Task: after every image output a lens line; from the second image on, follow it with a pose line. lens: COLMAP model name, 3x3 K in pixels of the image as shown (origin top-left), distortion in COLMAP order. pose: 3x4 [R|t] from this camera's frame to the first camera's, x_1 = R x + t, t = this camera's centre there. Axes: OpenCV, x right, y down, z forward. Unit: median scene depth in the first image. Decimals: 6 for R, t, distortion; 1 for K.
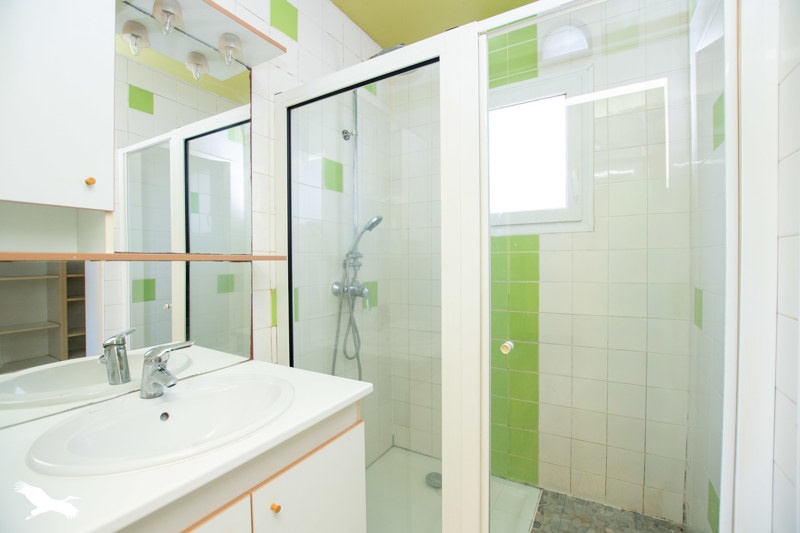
lens RADIAL K [[357.4, 0, 400.0], [0, 357.4, 266.5], [0, 0, 1]] dist [-0.000089, 0.000009]
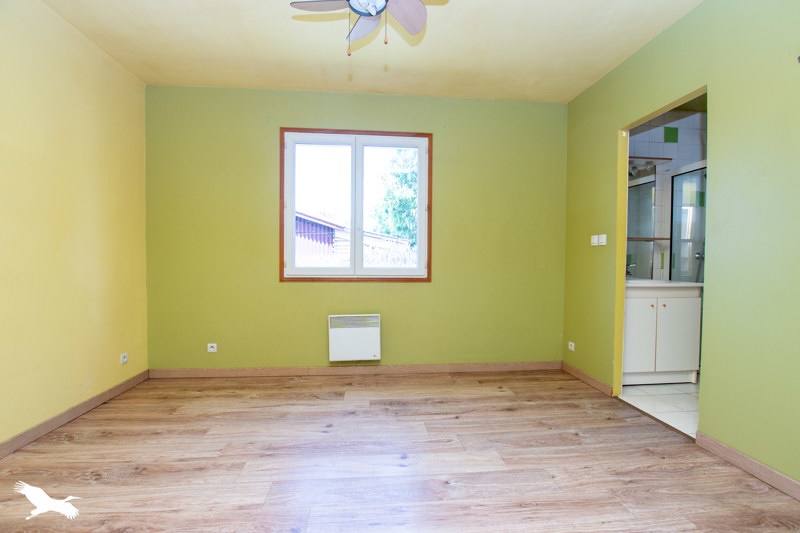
lens RADIAL K [[357.4, 0, 400.0], [0, 357.4, 266.5], [0, 0, 1]] dist [-0.000089, 0.000009]
pose [[0.589689, 0.030152, -0.807068, 0.587657], [-0.021345, 0.999536, 0.021747, 0.142777], [0.807349, 0.004403, 0.590058, -1.970770]]
